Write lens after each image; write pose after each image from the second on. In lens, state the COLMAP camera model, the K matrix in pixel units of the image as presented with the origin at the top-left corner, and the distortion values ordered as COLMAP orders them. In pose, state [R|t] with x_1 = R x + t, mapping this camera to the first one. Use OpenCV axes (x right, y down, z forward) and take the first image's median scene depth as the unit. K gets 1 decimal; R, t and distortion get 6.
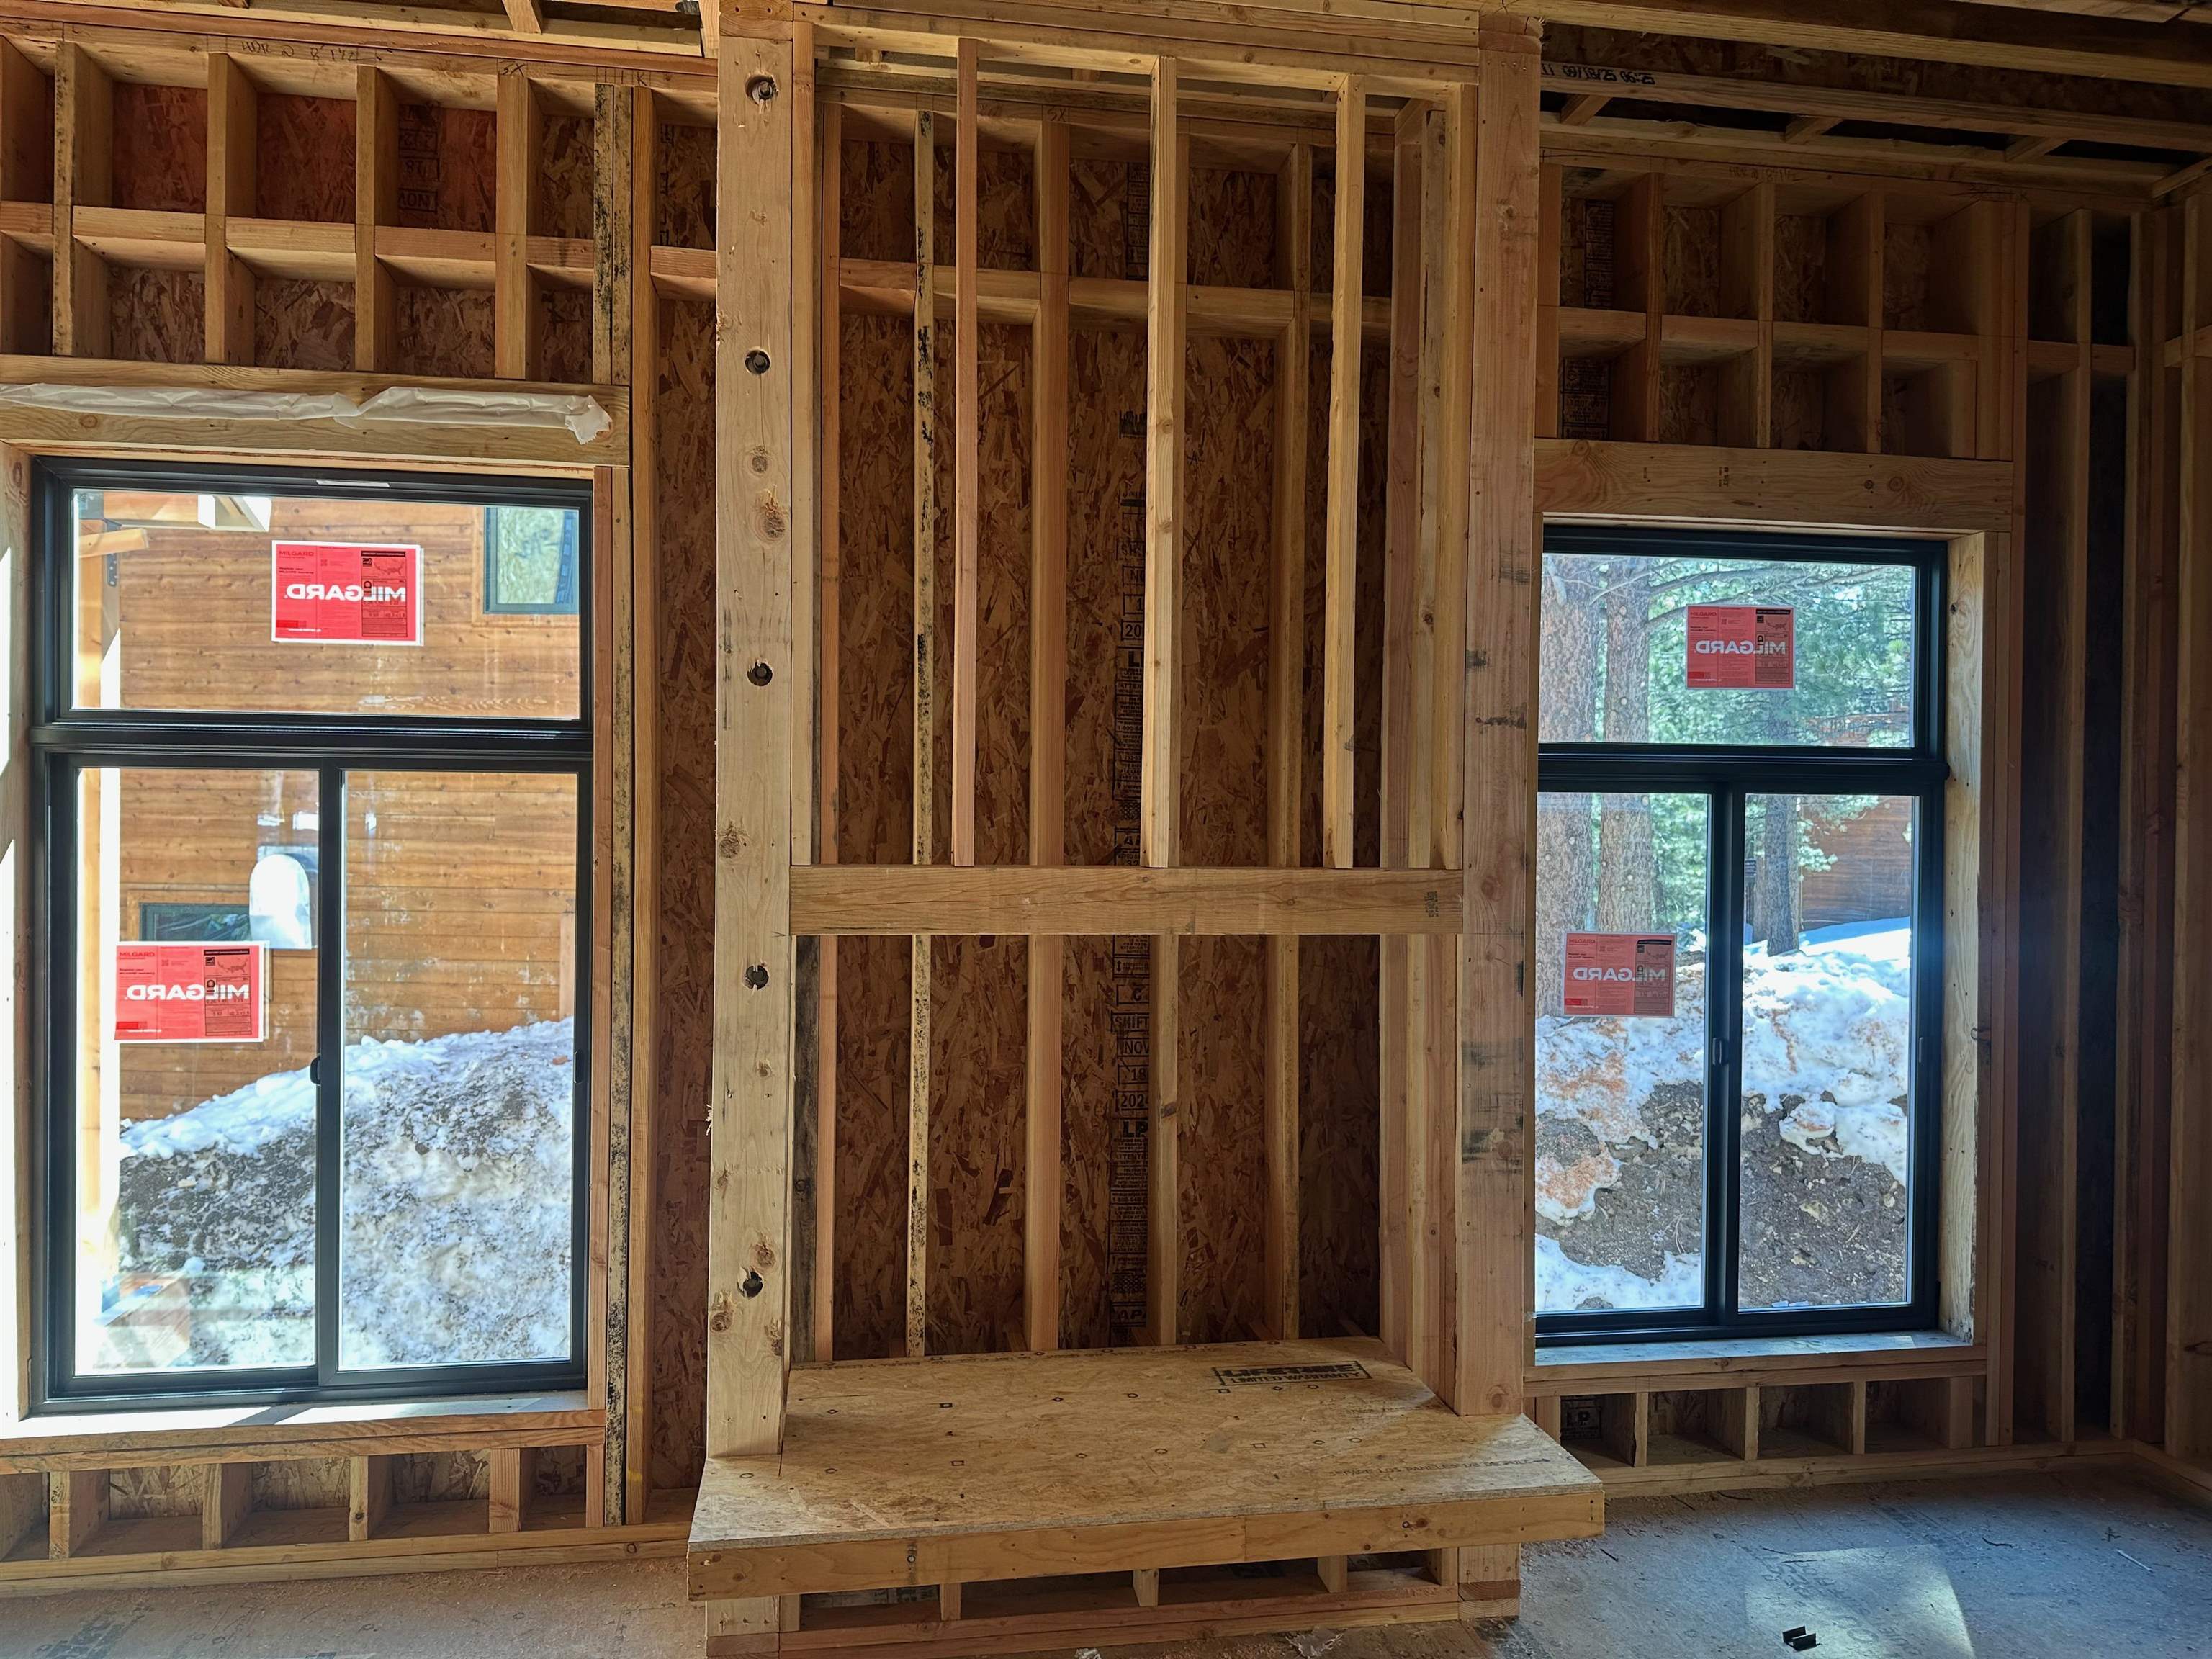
lens RADIAL K [[1557.4, 0, 1106.0], [0, 1557.4, 829.5], [0, 0, 1]] dist [0.027302, -0.030677]
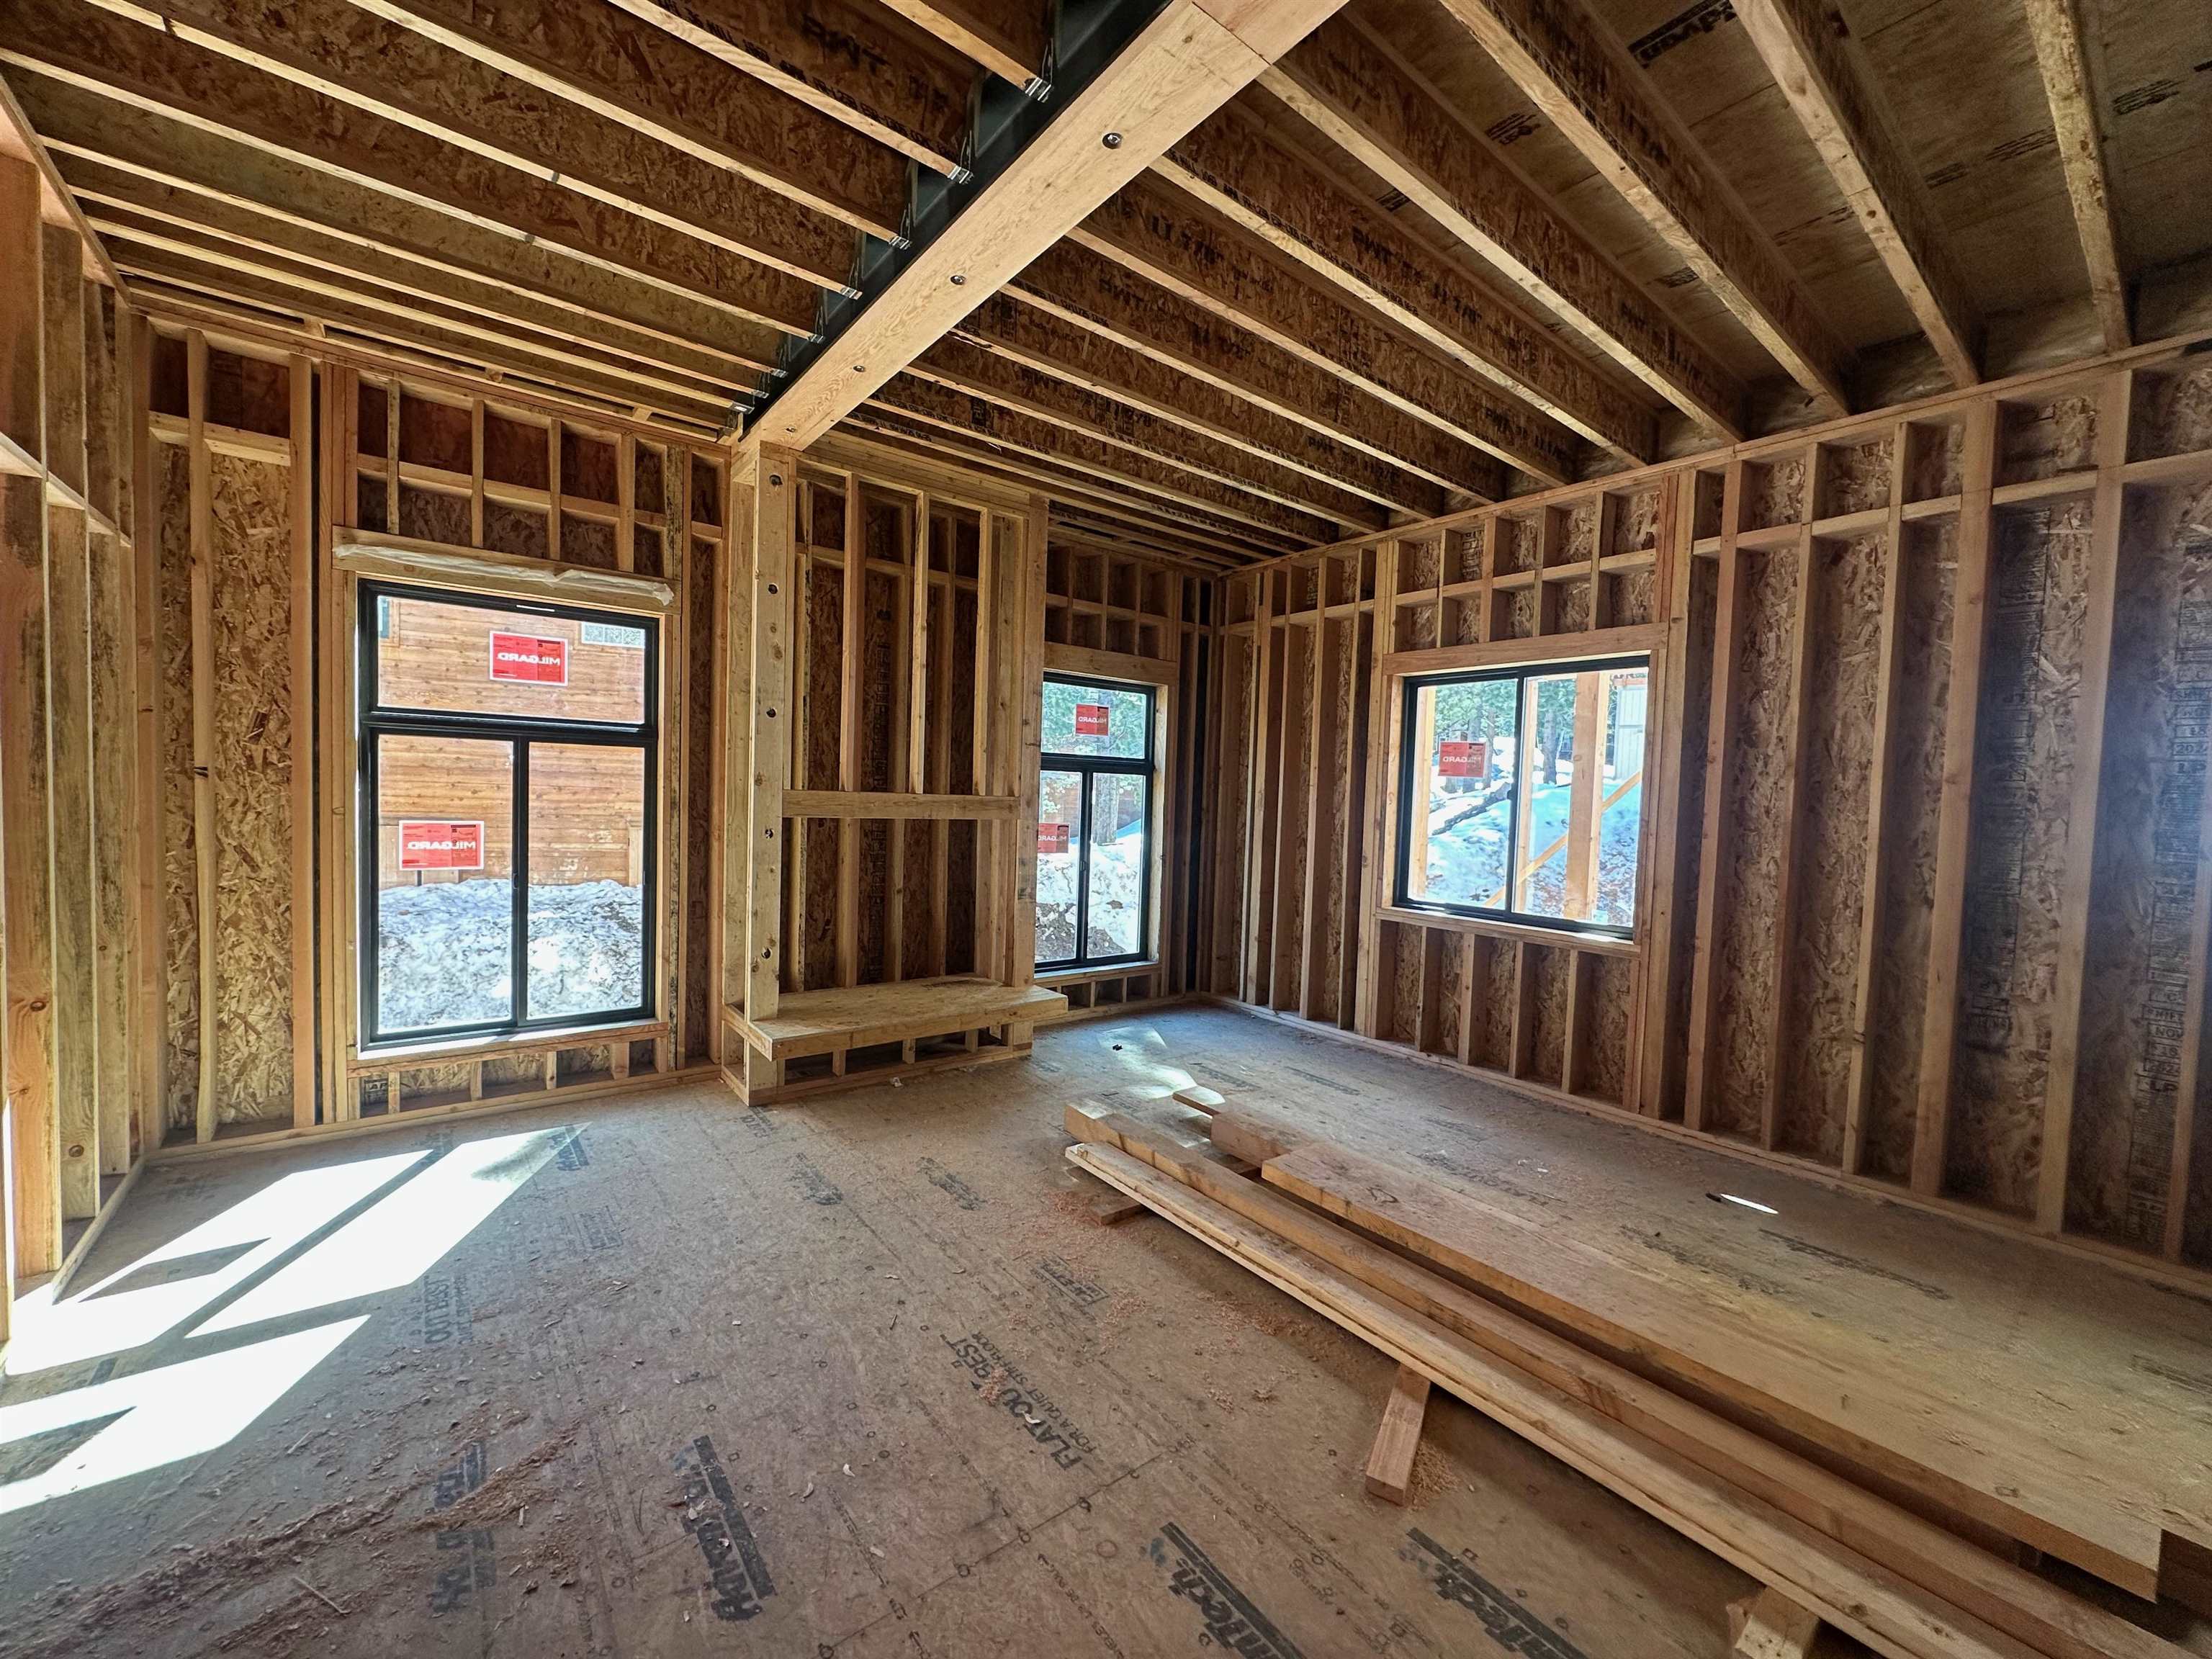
lens RADIAL K [[888.4, 0, 1106.0], [0, 888.4, 829.5], [0, 0, 1]] dist [-0.000193, 0.000029]
pose [[0.875473, 0.000178, 0.483267, -0.386772], [-0.021247, 0.999047, 0.038121, 0.019132], [-0.482800, -0.043642, 0.874643, -0.458889]]
